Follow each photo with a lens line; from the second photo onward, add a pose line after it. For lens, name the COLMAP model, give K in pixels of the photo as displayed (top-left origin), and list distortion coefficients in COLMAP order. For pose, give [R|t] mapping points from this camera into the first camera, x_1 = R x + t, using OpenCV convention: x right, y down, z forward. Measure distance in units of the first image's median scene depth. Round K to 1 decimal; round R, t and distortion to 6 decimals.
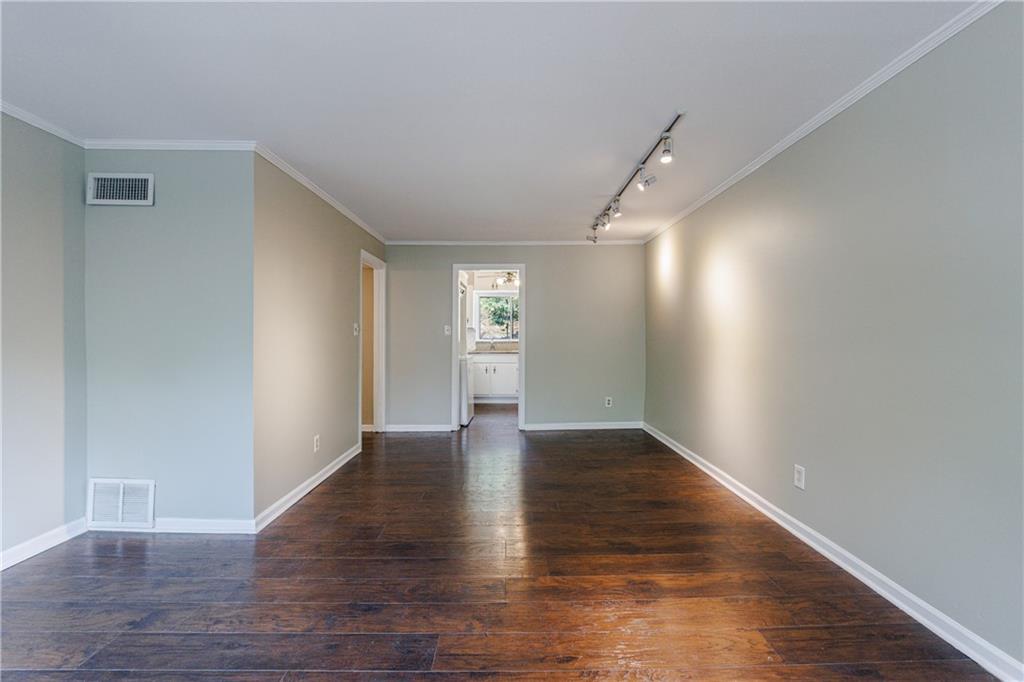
lens RADIAL K [[418.6, 0, 512.0], [0, 418.6, 341.0], [0, 0, 1]] dist [-0.003136, -0.000490]
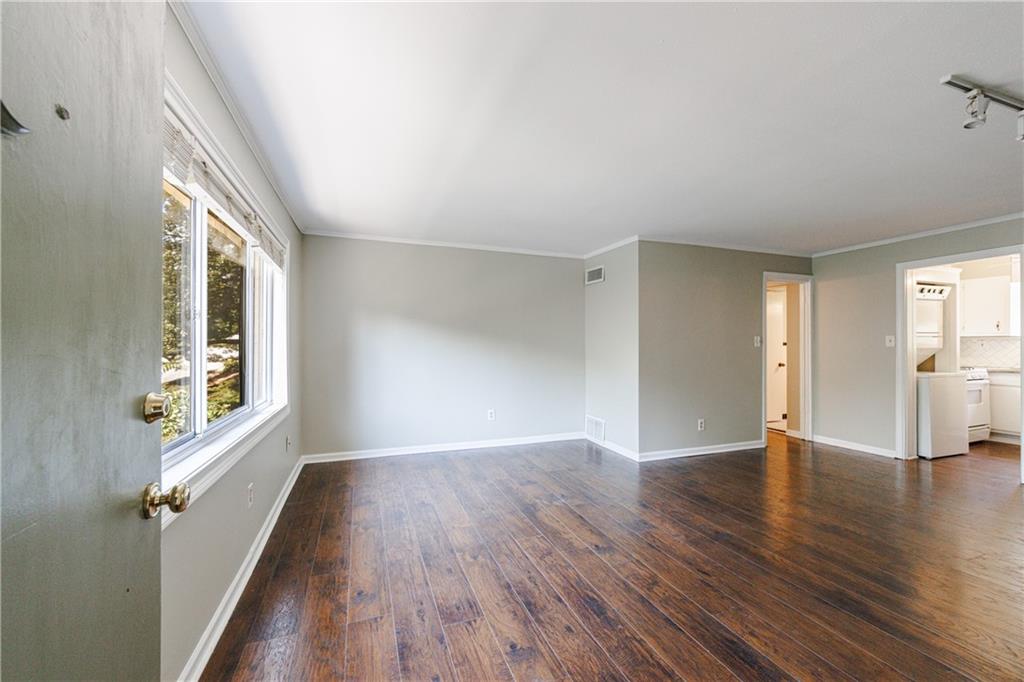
lens RADIAL K [[387.1, 0, 493.7], [0, 387.1, 339.7], [0, 0, 1]] dist [-0.030039, 0.005814]
pose [[0.315145, -0.012874, -0.948956, 0.567140], [-0.016088, 0.999692, -0.018906, 0.000066], [0.948907, 0.021225, 0.314841, -0.055272]]
